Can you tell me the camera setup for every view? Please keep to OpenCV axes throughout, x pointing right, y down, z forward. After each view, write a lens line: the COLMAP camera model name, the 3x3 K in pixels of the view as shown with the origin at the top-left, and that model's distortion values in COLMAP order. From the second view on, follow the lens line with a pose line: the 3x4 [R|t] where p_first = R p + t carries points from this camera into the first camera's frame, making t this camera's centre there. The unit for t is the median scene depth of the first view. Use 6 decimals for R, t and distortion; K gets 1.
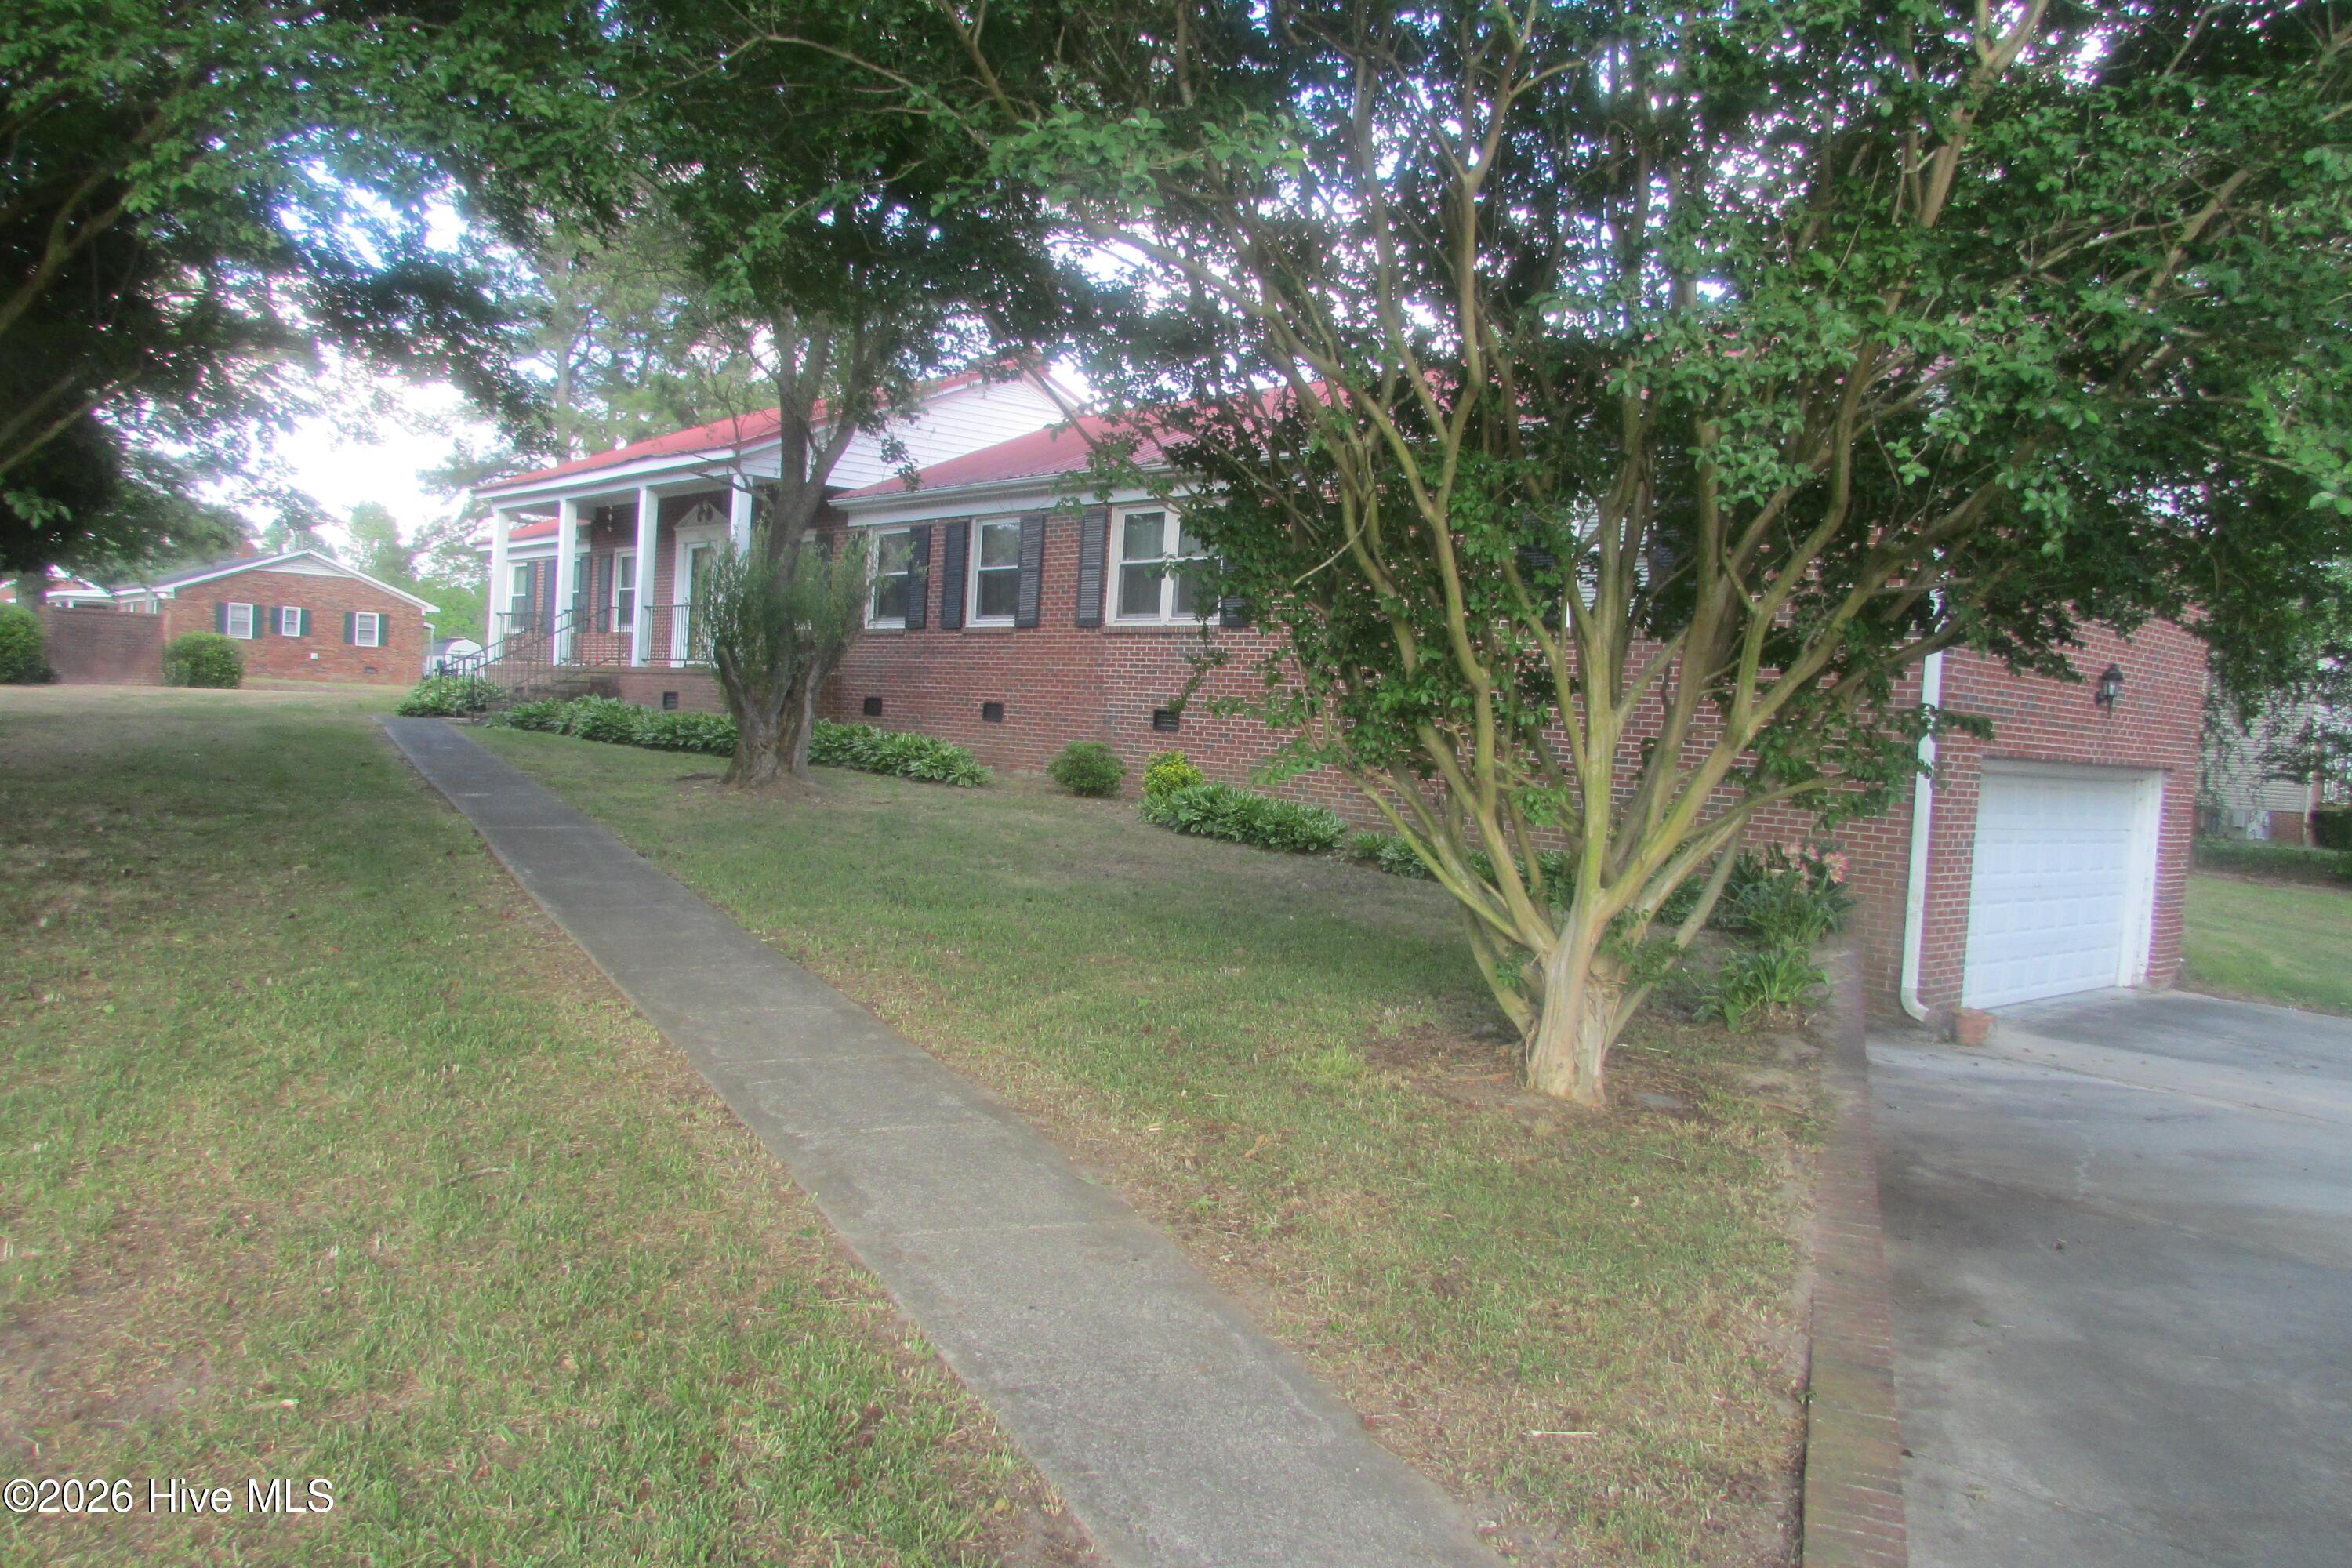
lens RADIAL K [[1684.2, 0, 1179.5], [0, 1684.2, 772.0], [0, 0, 1]] dist [-0.021703, -0.001311]
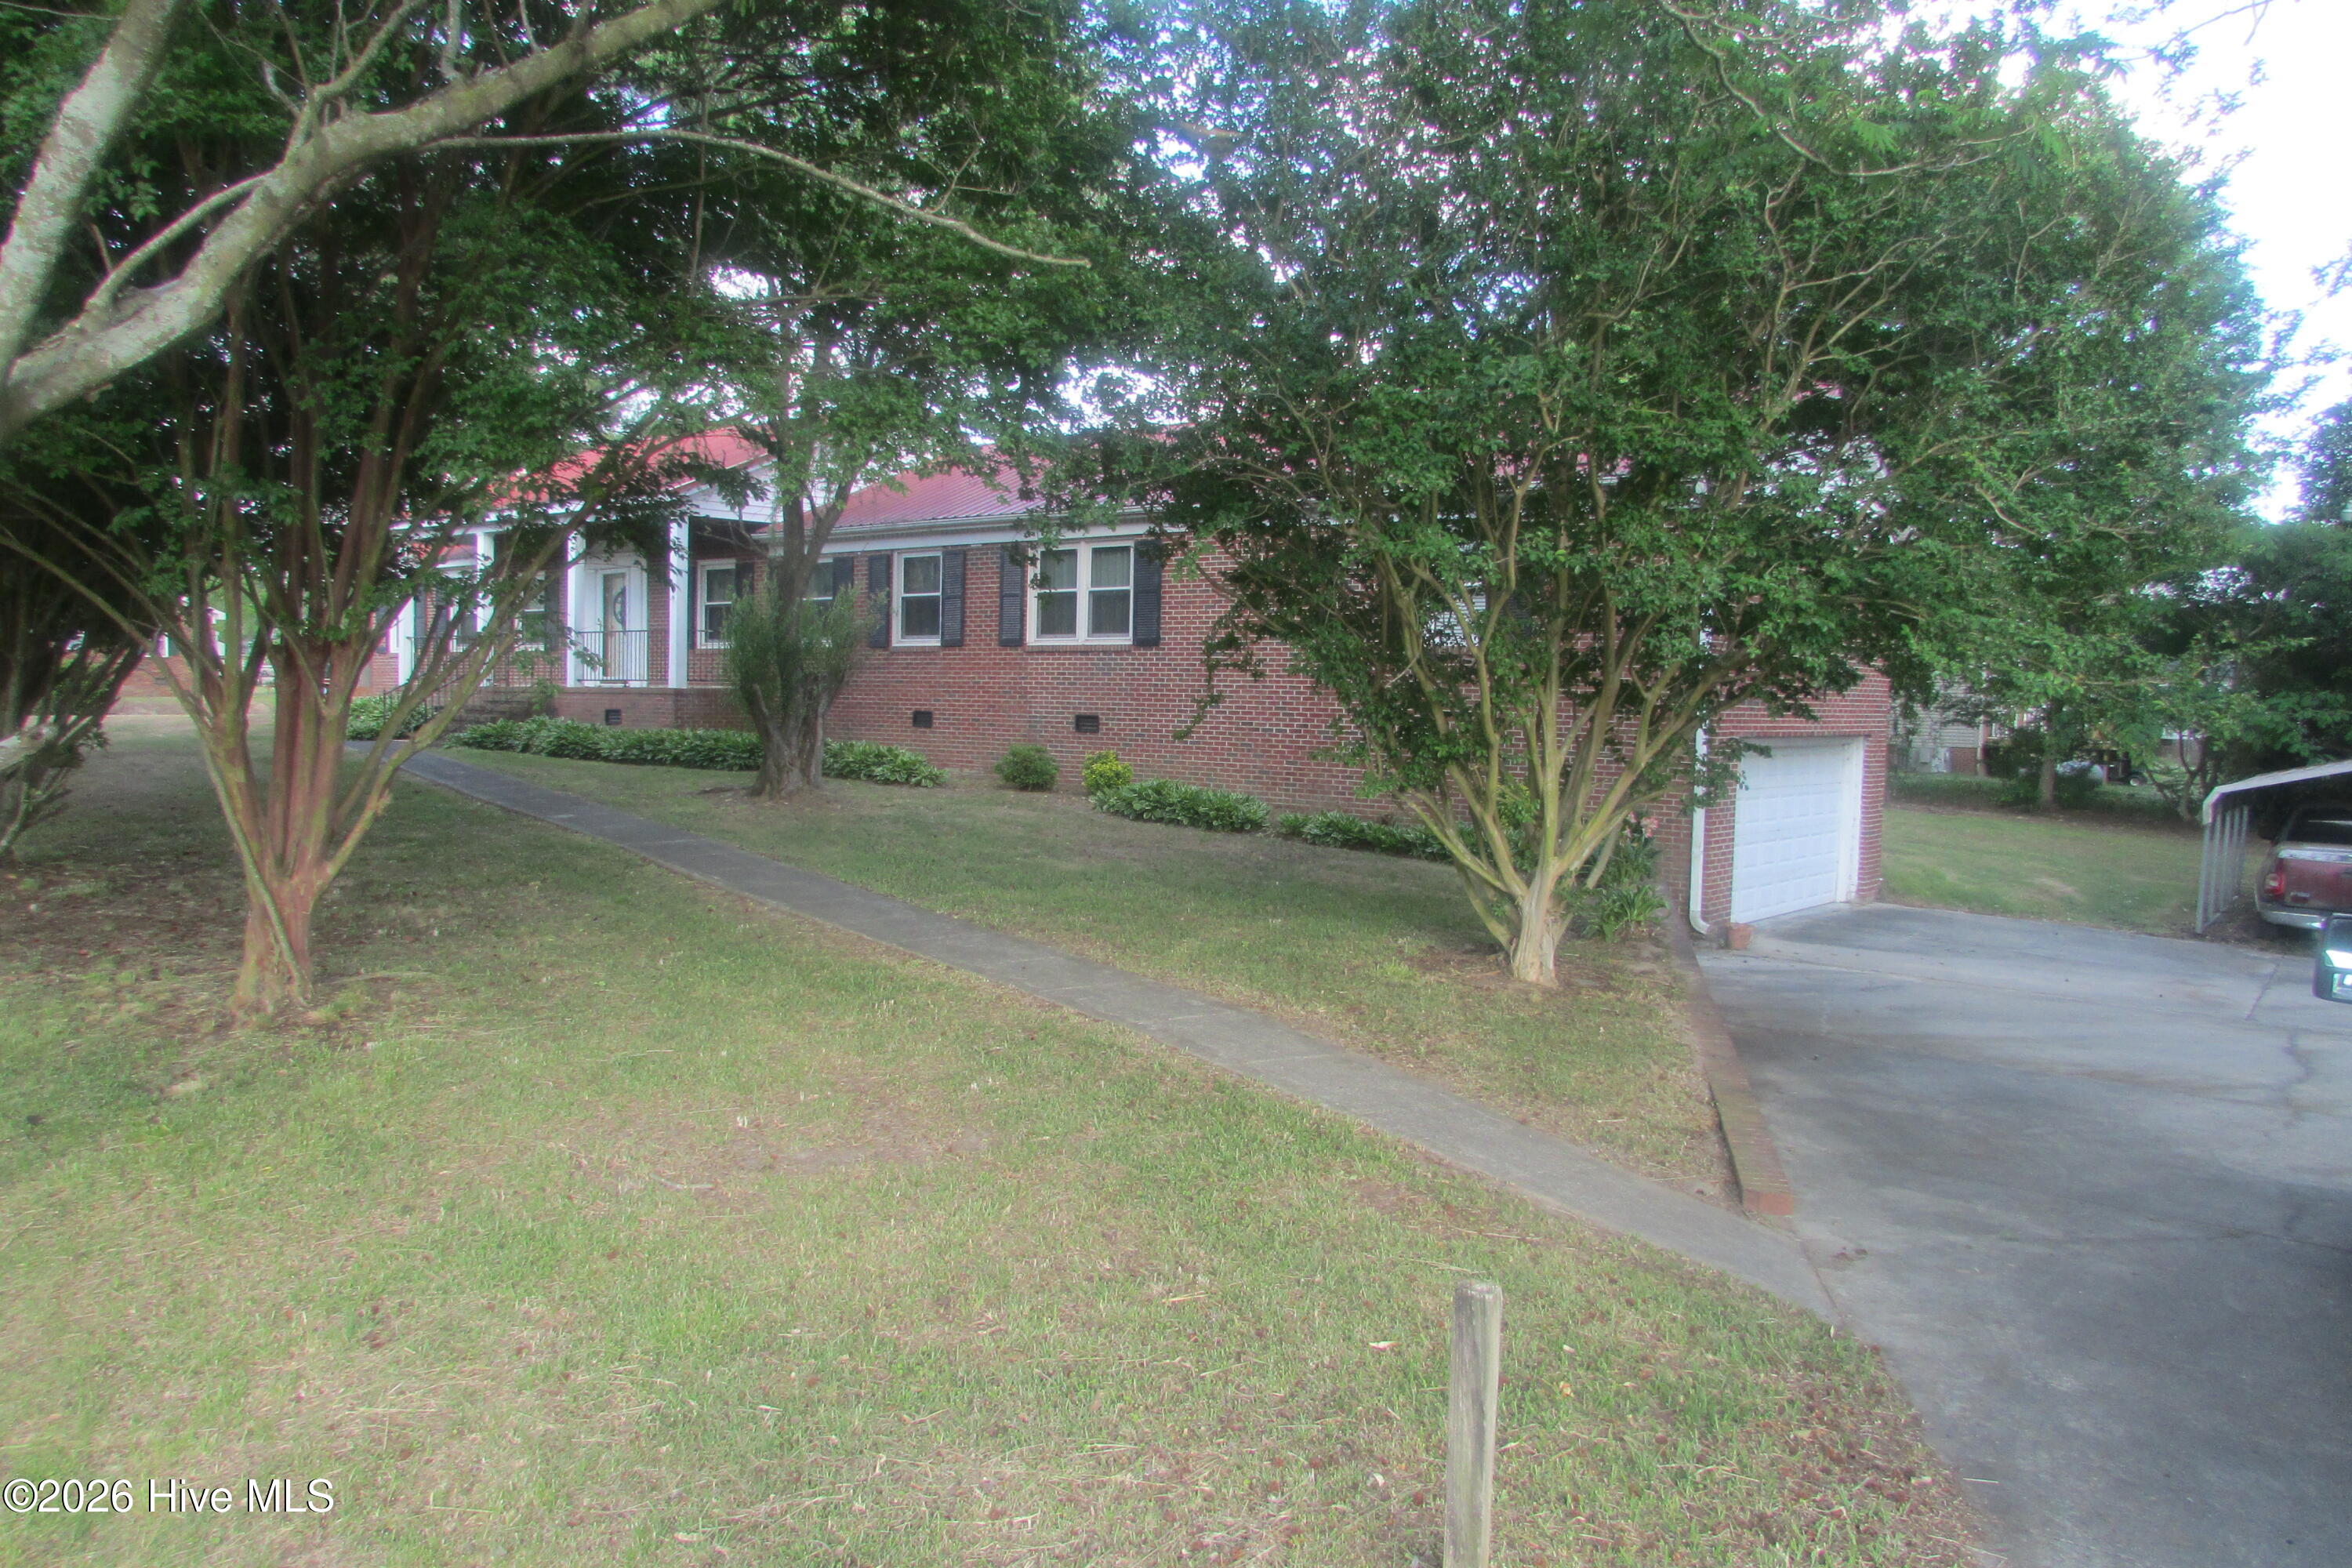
lens RADIAL K [[1684.2, 0, 1182.0], [0, 1684.2, 789.1], [0, 0, 1]] dist [-0.021703, -0.001311]
pose [[0.988459, -0.043904, 0.144990, -0.145698], [0.039256, 0.998624, 0.034766, -0.028793], [-0.146317, -0.028673, 0.988822, -0.245423]]
